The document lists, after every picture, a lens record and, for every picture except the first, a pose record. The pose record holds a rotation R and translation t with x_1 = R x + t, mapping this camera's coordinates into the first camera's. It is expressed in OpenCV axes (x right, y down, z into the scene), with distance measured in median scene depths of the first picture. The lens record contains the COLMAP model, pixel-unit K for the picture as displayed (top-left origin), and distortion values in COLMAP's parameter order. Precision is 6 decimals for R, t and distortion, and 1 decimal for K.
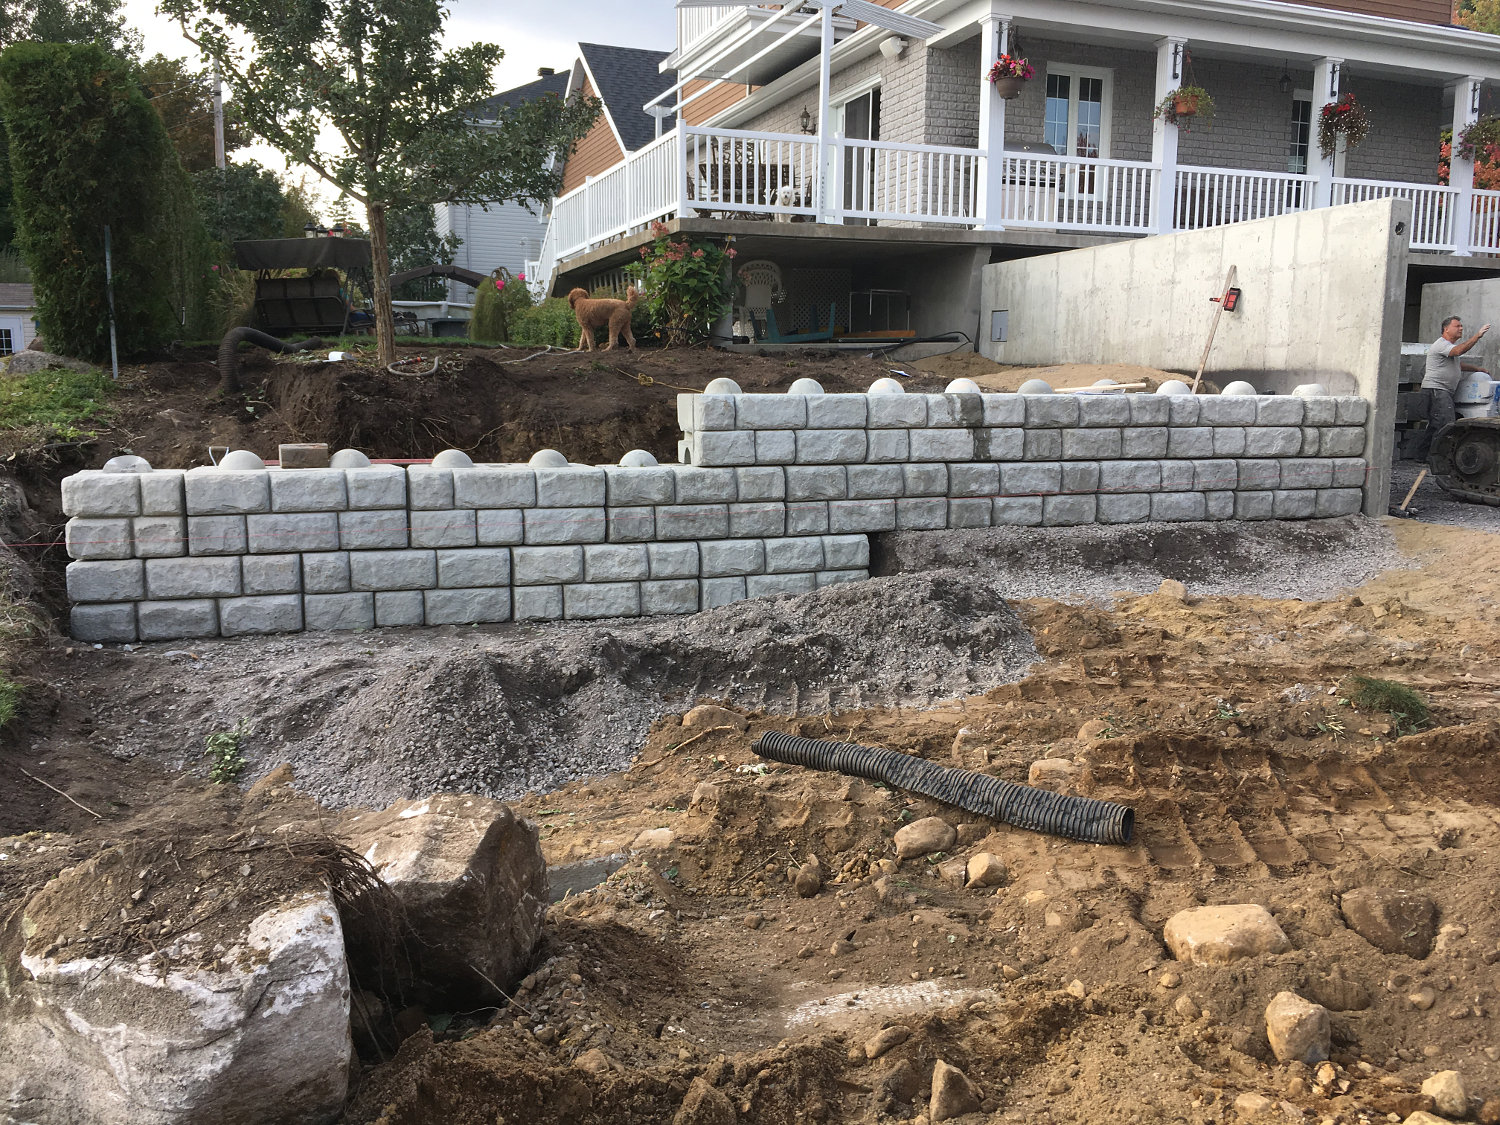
lens RADIAL K [[1257.1, 0, 750.0], [0, 1257.1, 562.5], [0, 0, 1]] dist [0.070196, -0.095671]
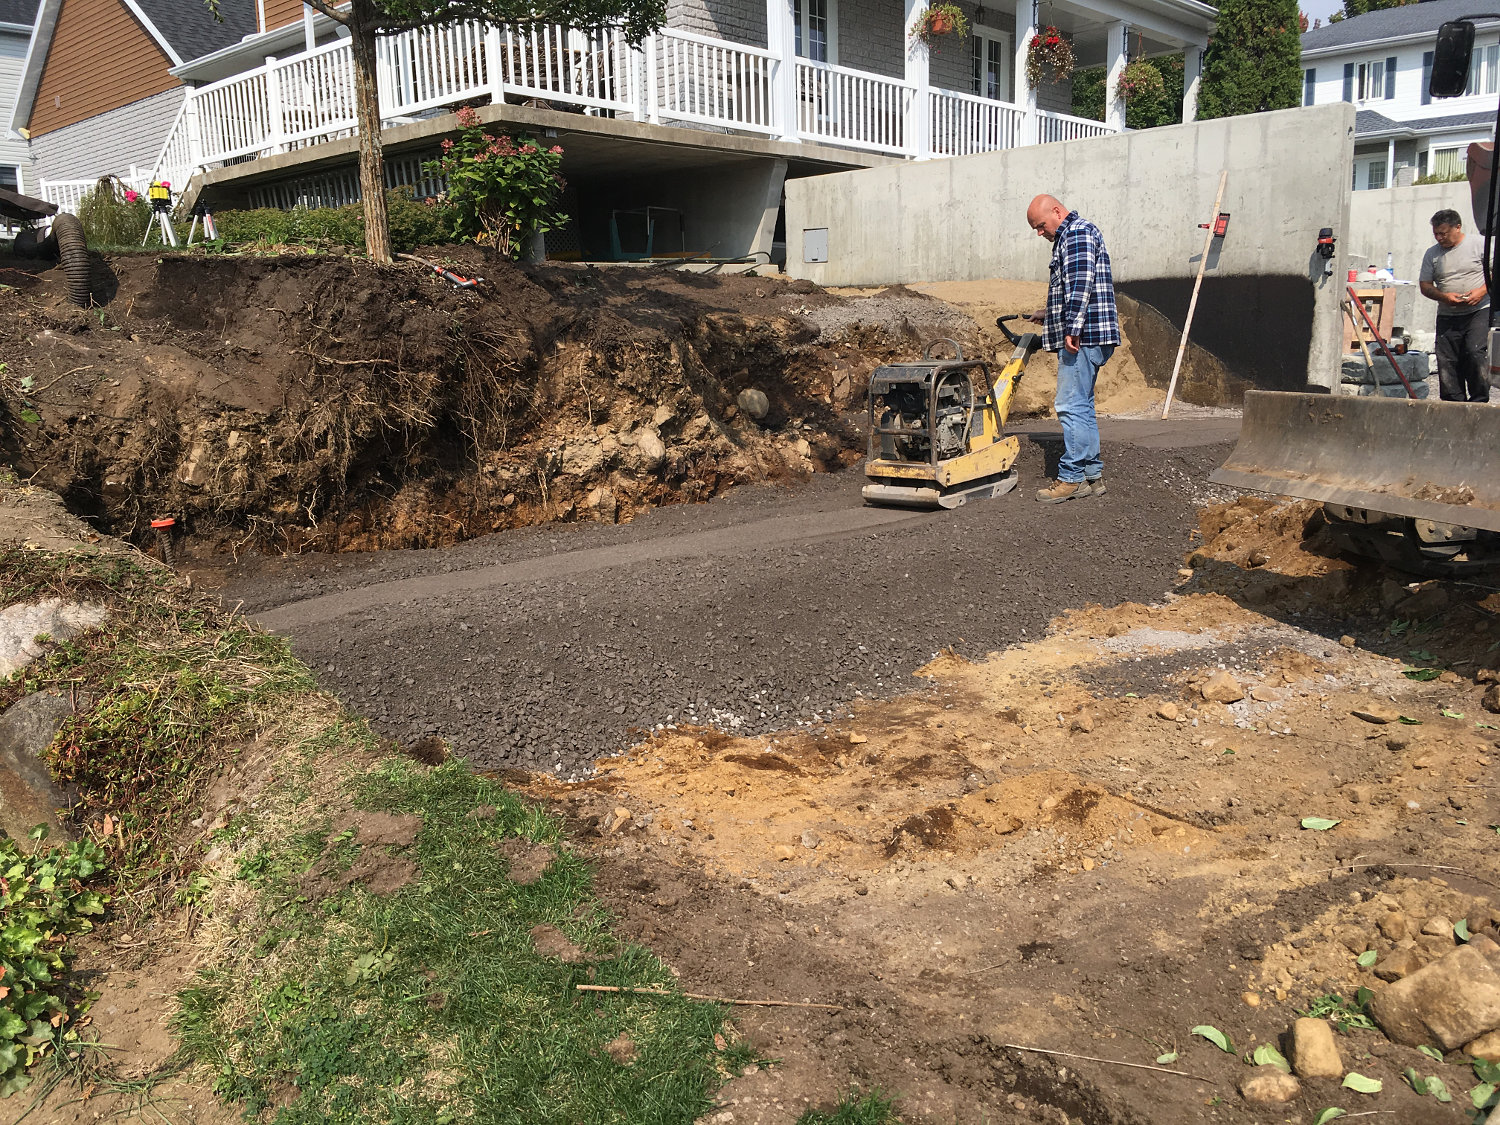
lens RADIAL K [[1257.1, 0, 750.0], [0, 1257.1, 562.5], [0, 0, 1]] dist [0.070196, -0.095671]
pose [[0.894237, -0.106277, 0.434794, -0.264761], [0.092310, 0.994309, 0.053187, -0.010089], [-0.437973, -0.007426, 0.898958, 0.183632]]
